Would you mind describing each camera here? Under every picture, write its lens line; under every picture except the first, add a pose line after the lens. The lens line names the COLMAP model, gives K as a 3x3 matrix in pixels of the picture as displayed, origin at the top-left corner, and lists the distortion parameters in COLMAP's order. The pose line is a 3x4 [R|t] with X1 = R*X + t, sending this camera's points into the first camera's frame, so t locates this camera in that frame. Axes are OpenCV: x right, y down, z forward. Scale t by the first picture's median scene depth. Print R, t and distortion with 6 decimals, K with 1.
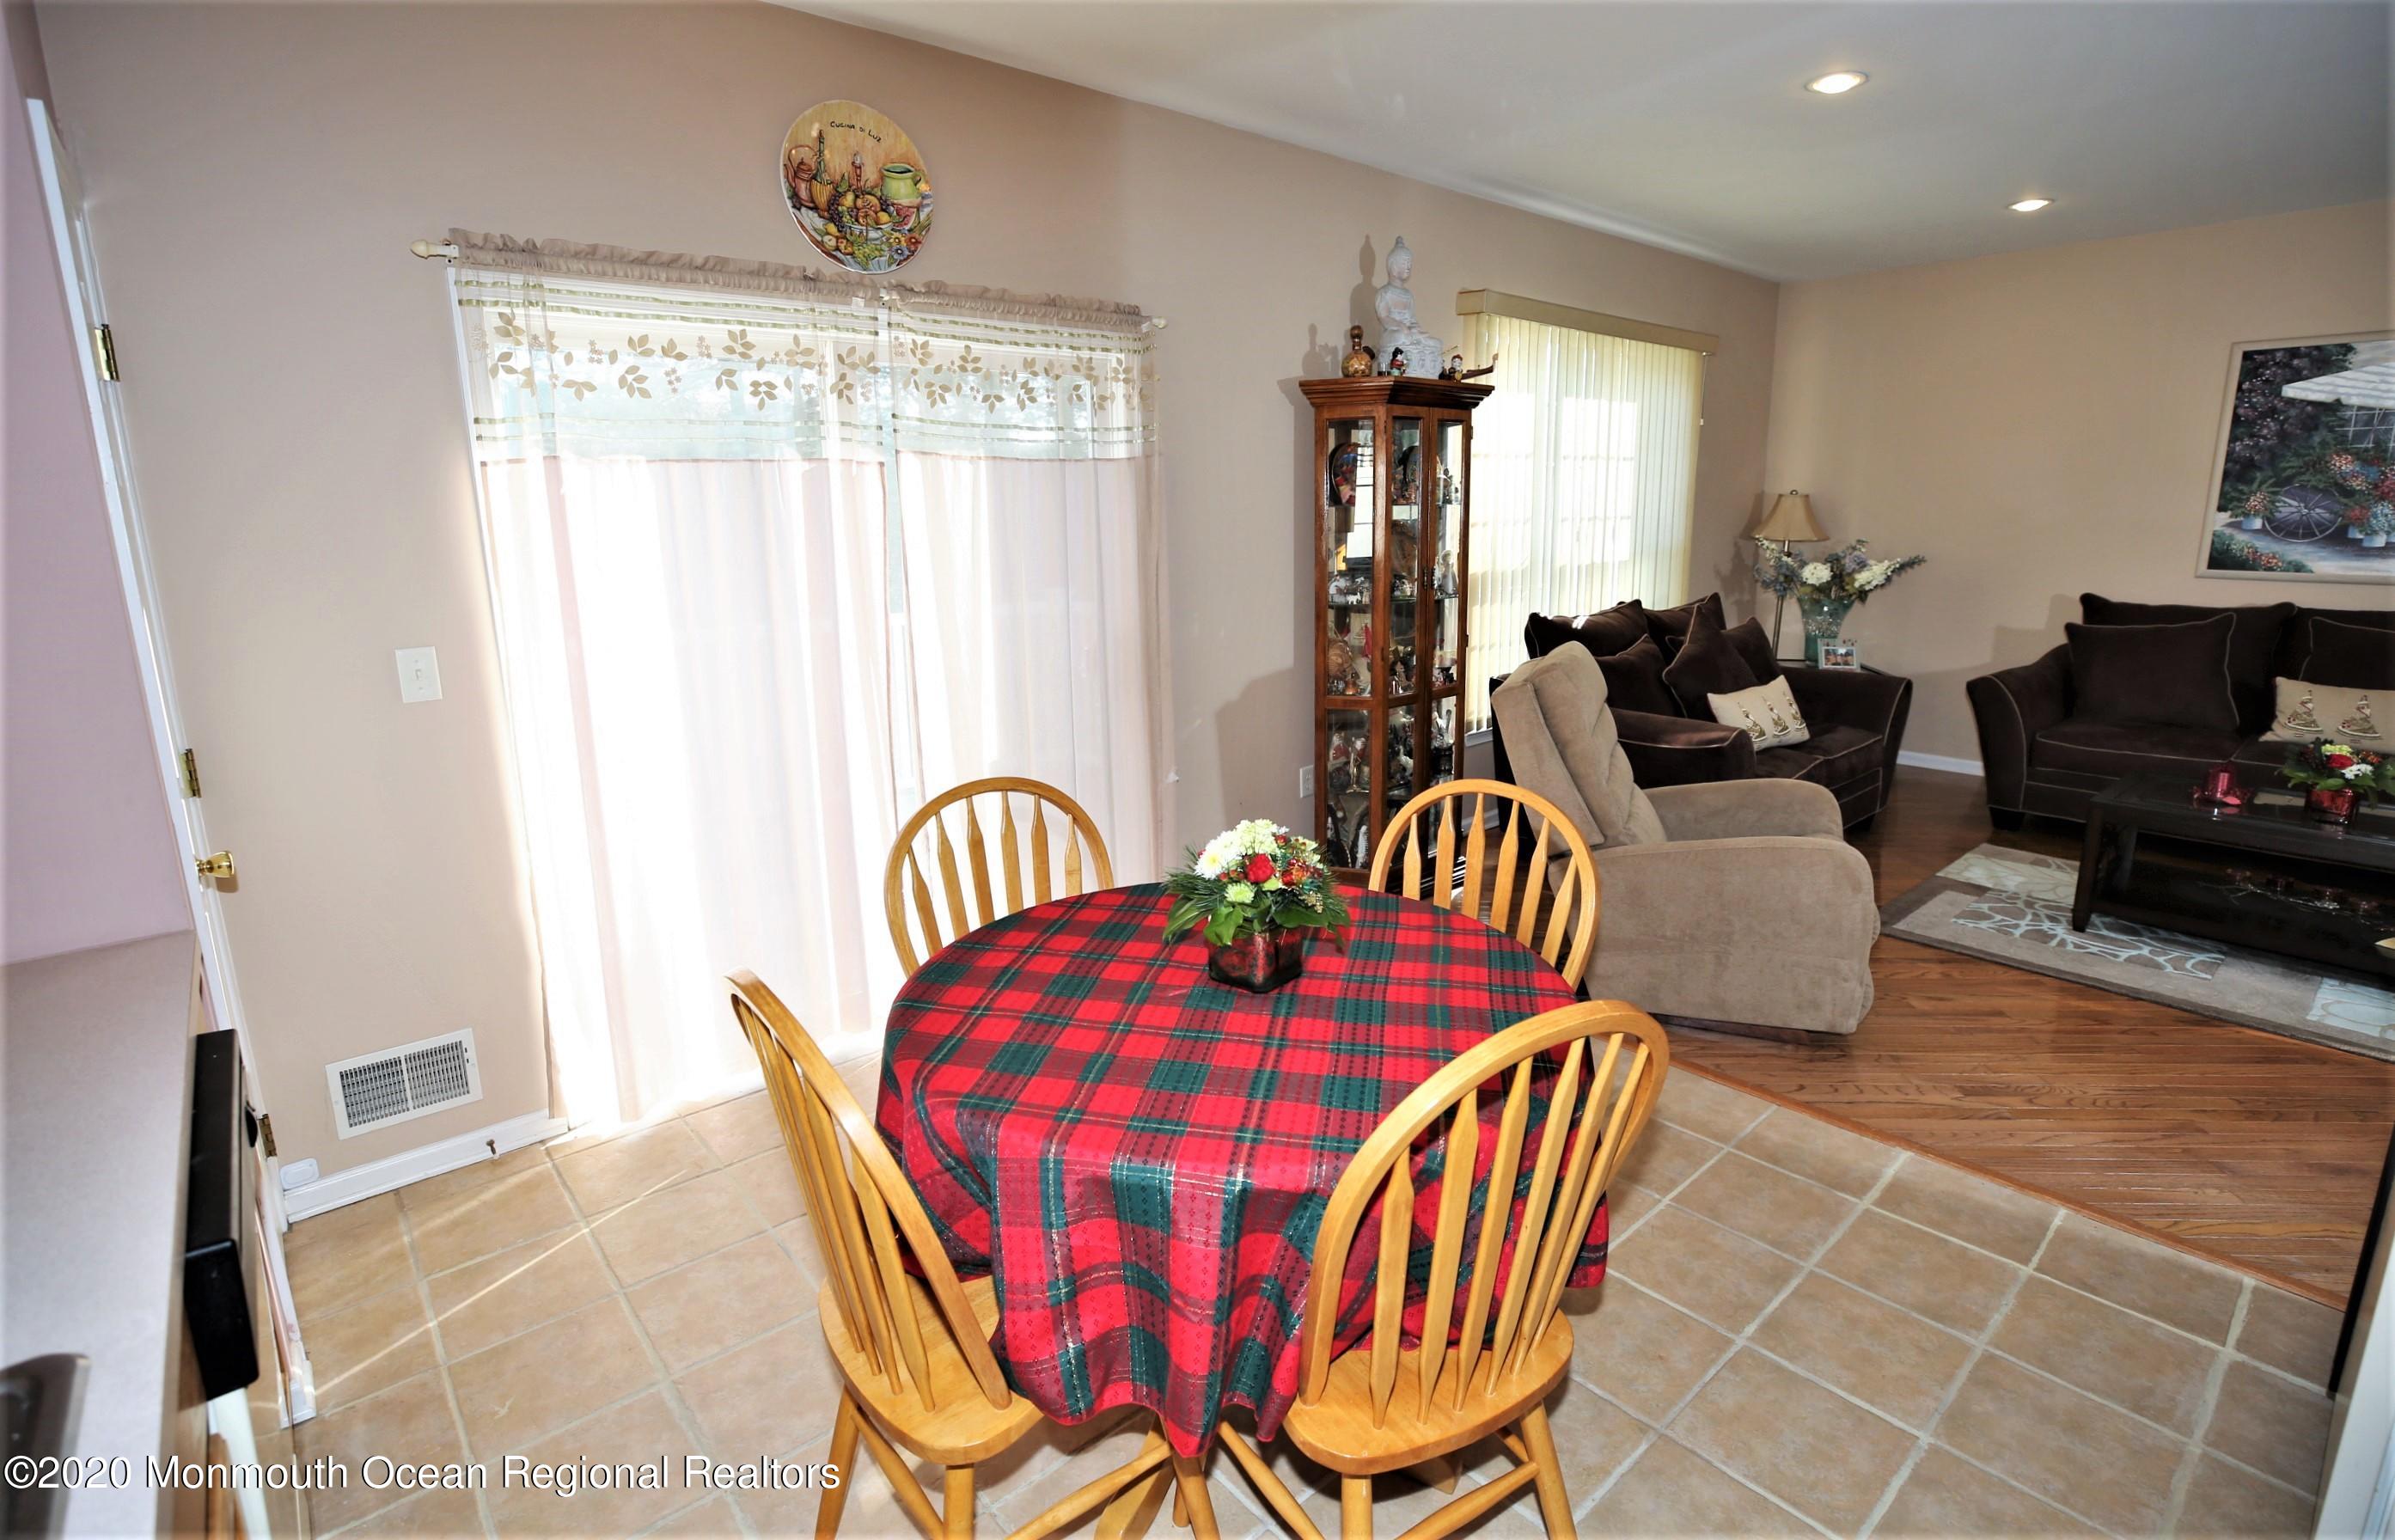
lens RADIAL K [[1135.9, 0, 1190.0], [0, 1135.9, 738.3], [0, 0, 1]] dist [-0.049310, 0.014570]
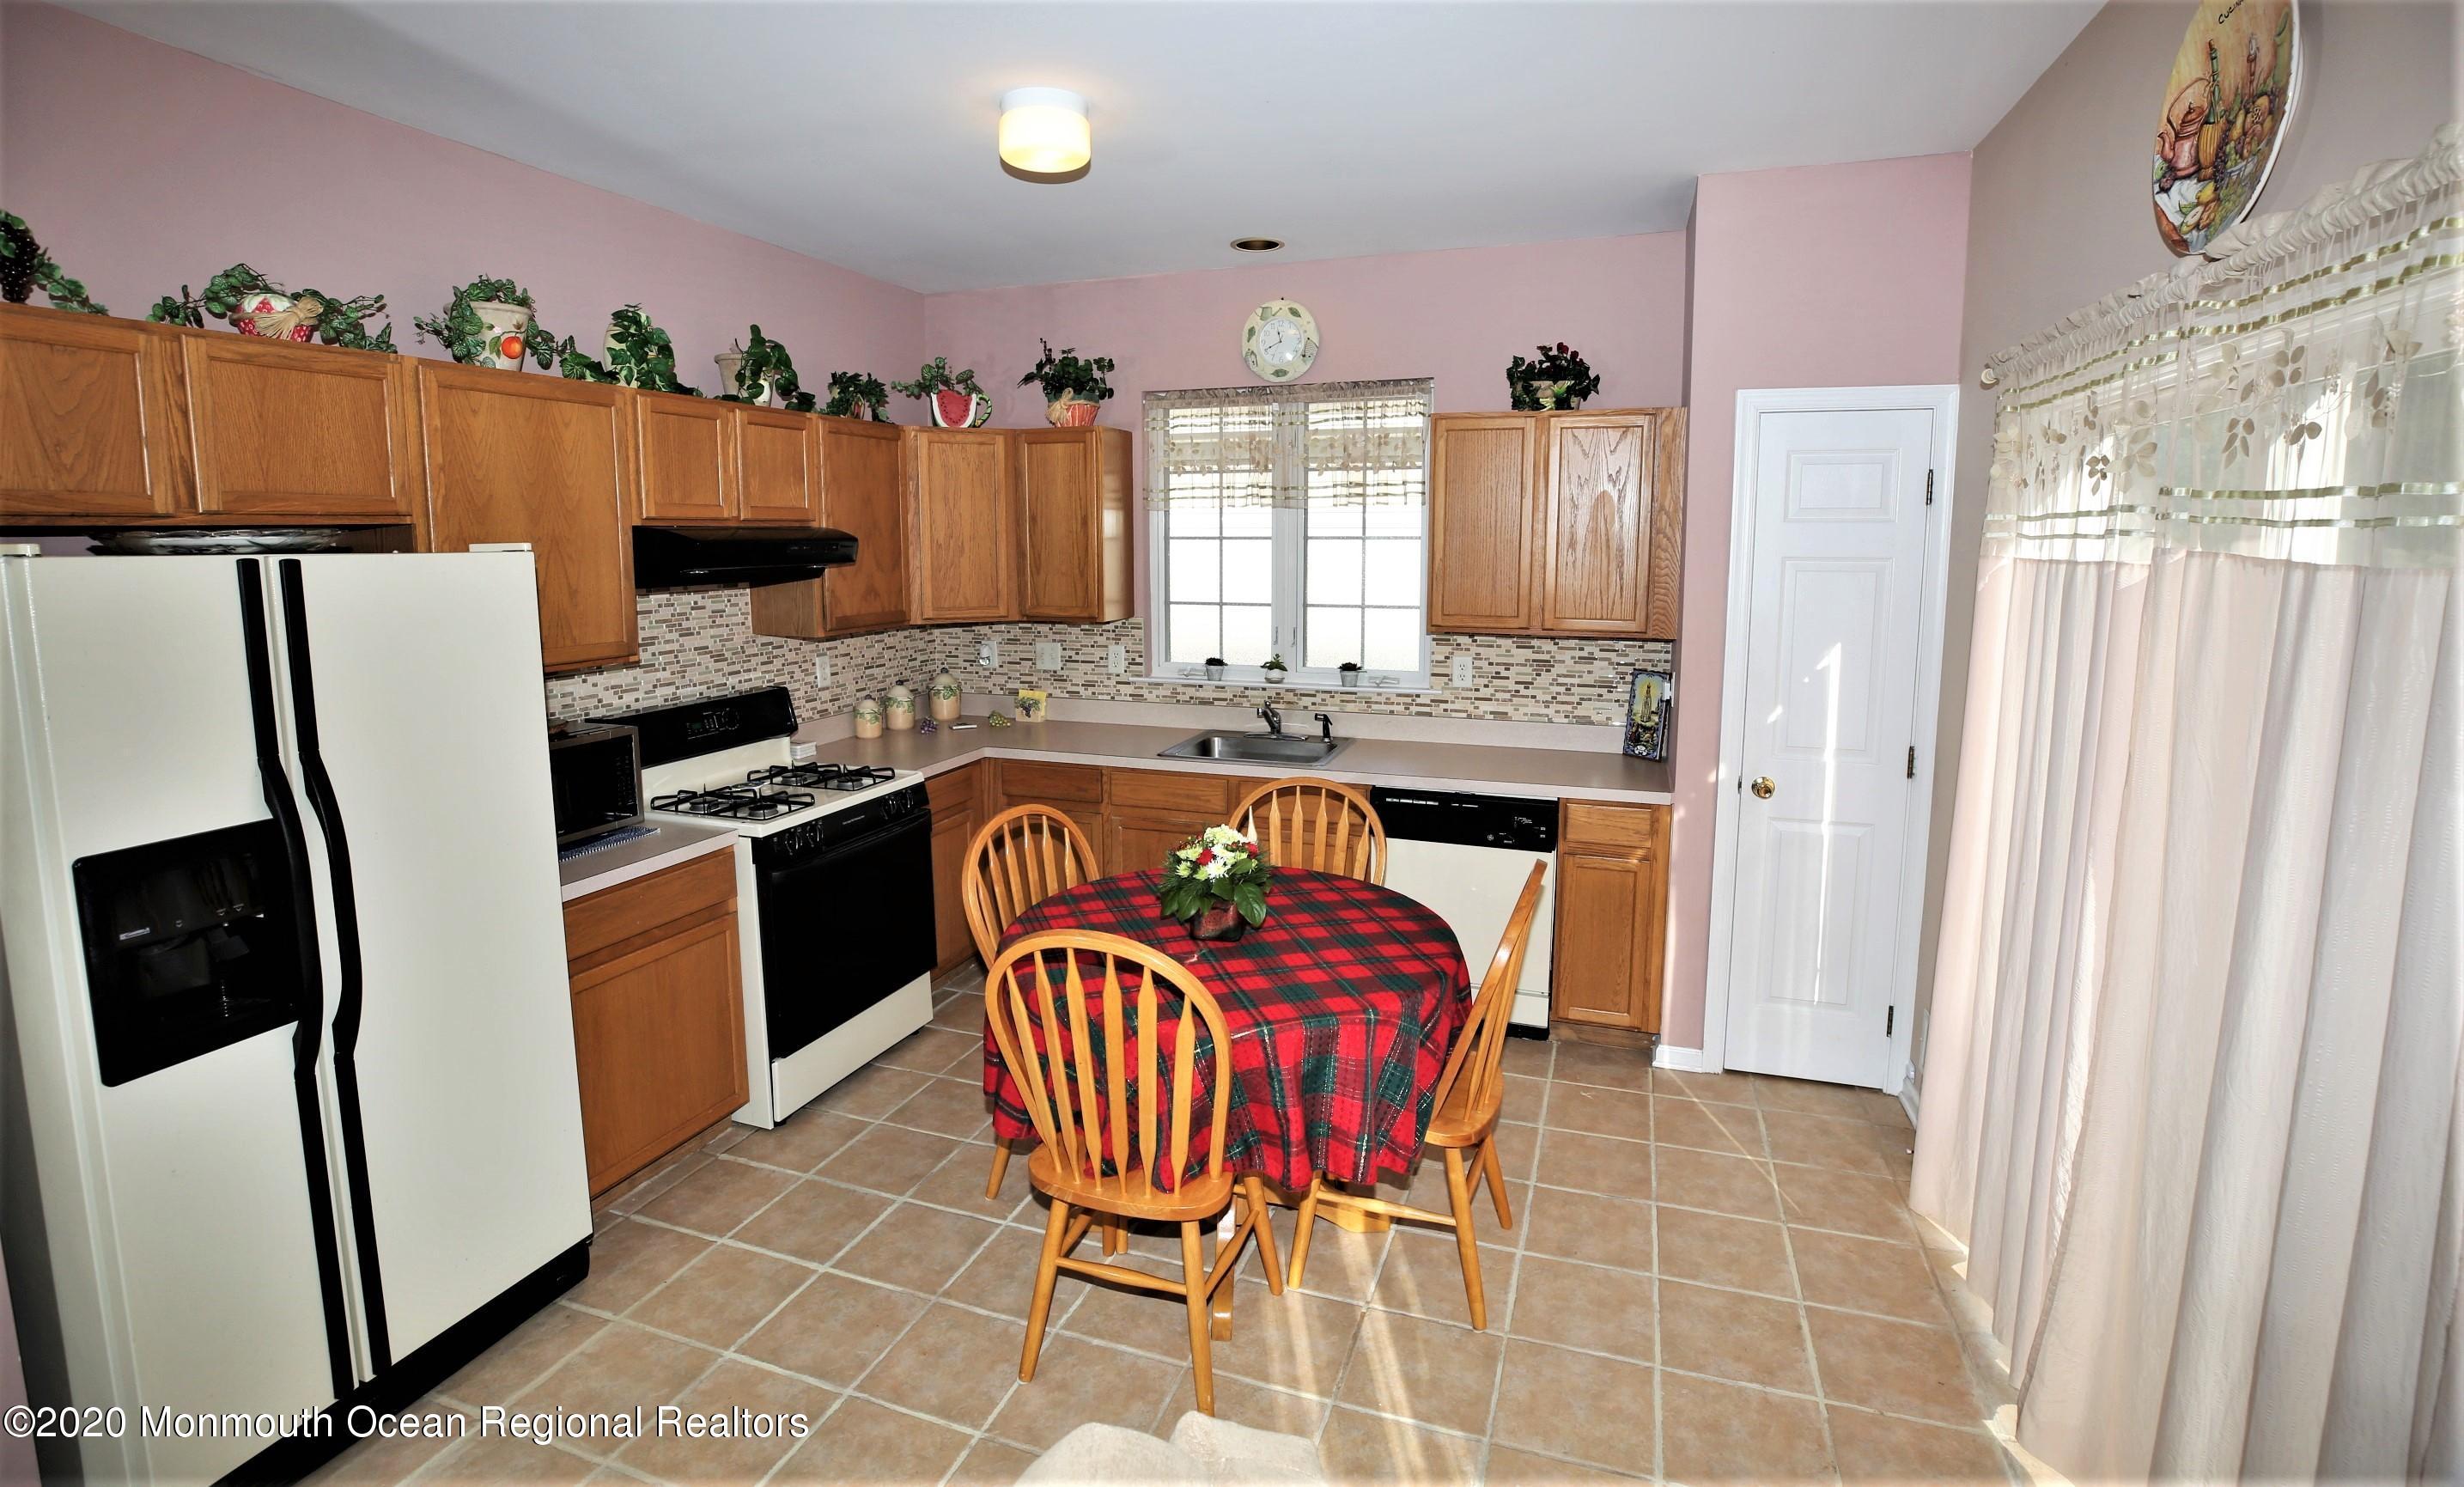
lens RADIAL K [[1132.5, 0, 1226.1], [0, 1132.5, 675.3], [0, 0, 1]] dist [-0.029504, 0.000375]
pose [[-0.869660, 0.077373, -0.487550, 0.279123], [-0.083963, 0.950066, 0.300541, -0.206520], [0.486458, 0.302305, -0.819738, 0.796966]]
